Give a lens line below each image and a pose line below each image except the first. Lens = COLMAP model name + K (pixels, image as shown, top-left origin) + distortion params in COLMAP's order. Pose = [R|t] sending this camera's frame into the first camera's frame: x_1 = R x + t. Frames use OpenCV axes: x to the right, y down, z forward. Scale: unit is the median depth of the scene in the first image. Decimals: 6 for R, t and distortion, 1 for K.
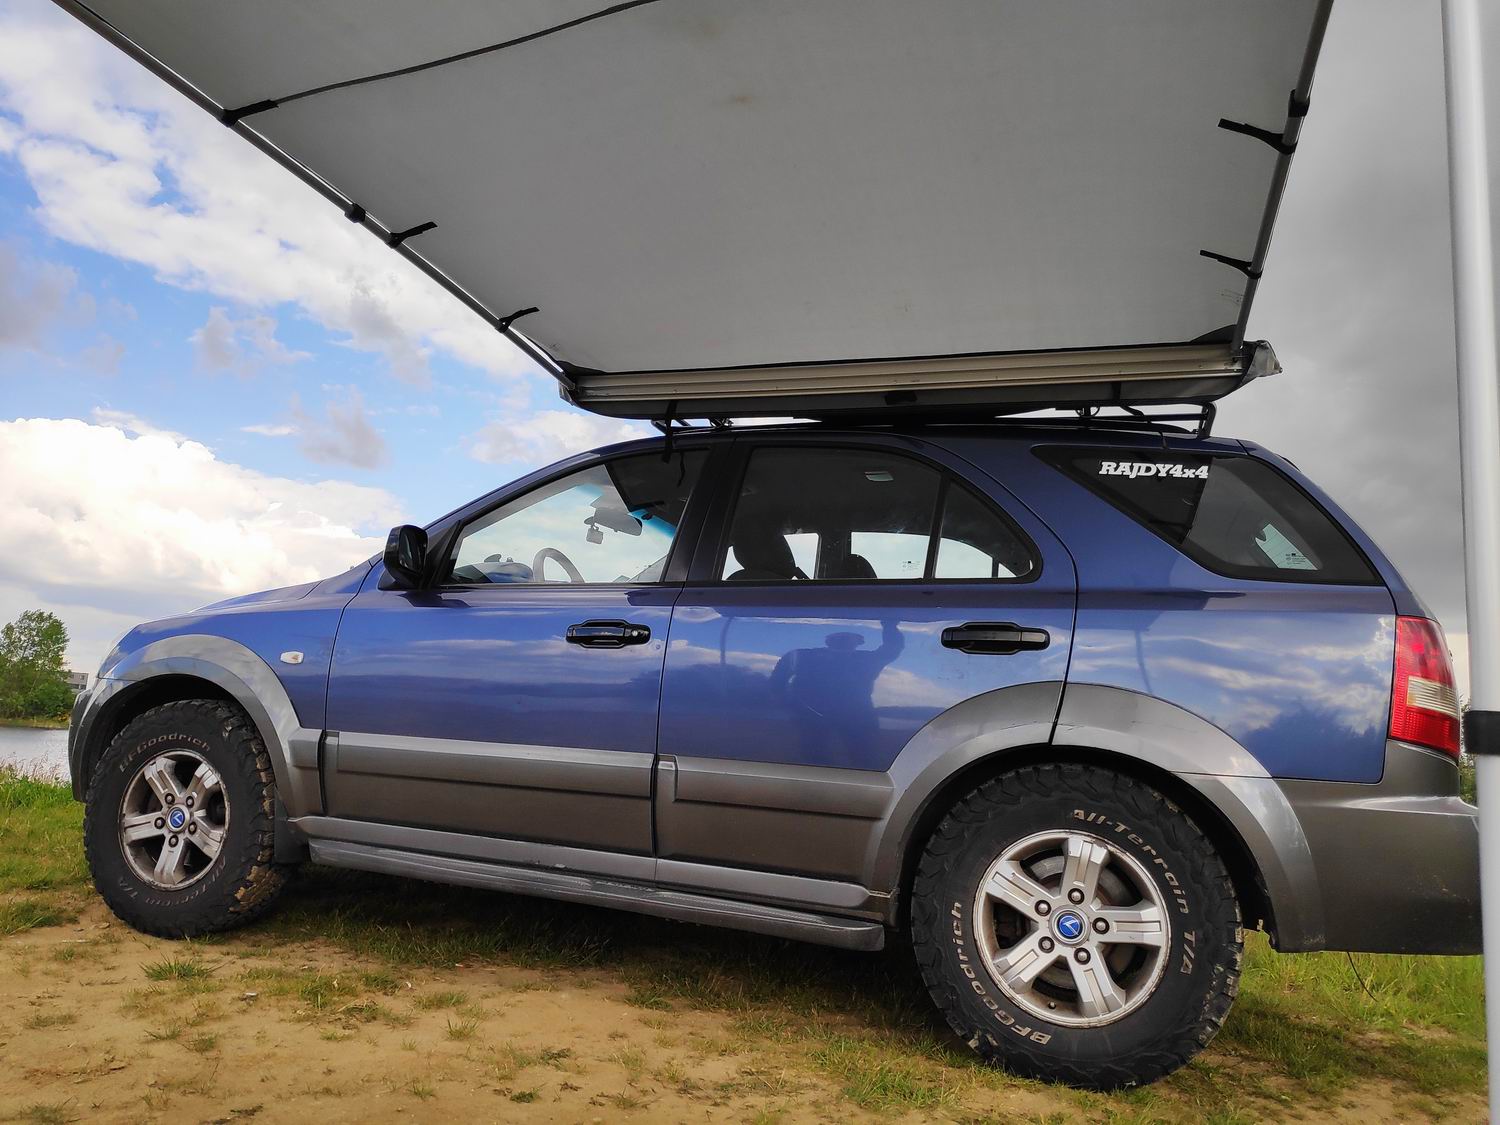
lens RADIAL K [[1093.9, 0, 750.0], [0, 1093.9, 562.5], [0, 0, 1]] dist [-0.008854, -0.004477]
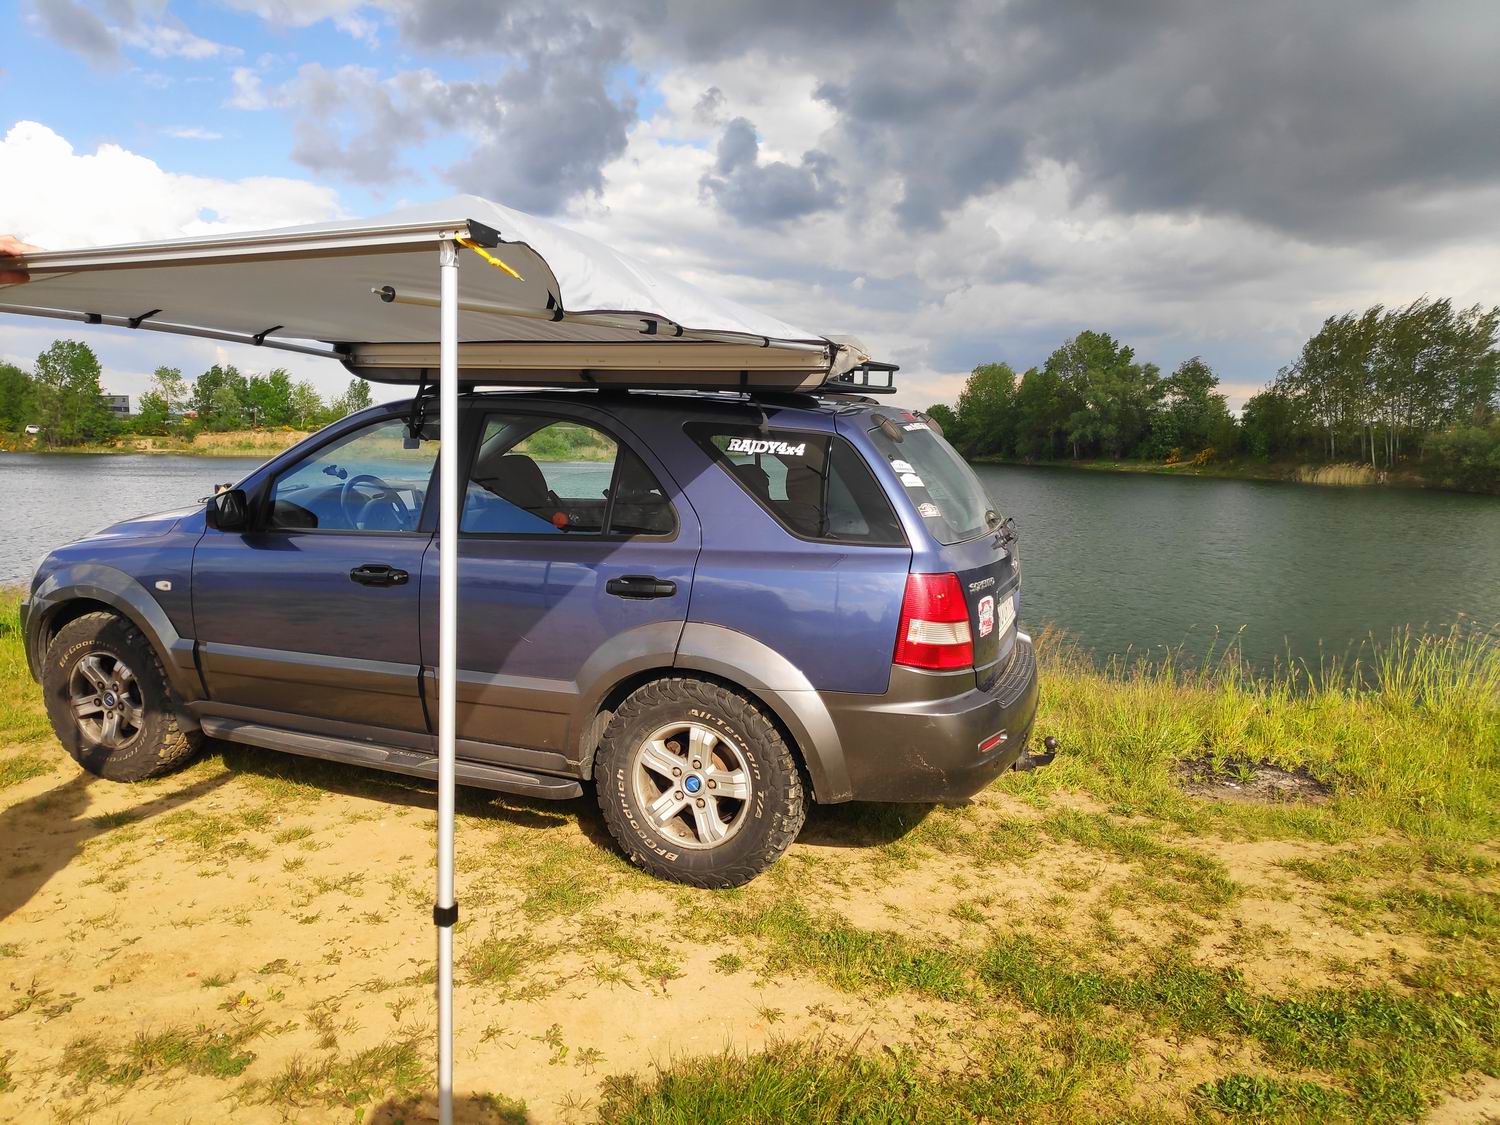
lens RADIAL K [[1080.6, 0, 750.0], [0, 1080.6, 562.5], [0, 0, 1]] dist [0.037917, -0.068085]
pose [[0.998111, -0.047170, -0.039373, 0.413922], [0.056392, 0.957705, 0.282172, -0.331598], [0.024397, -0.283859, 0.958556, -0.278200]]
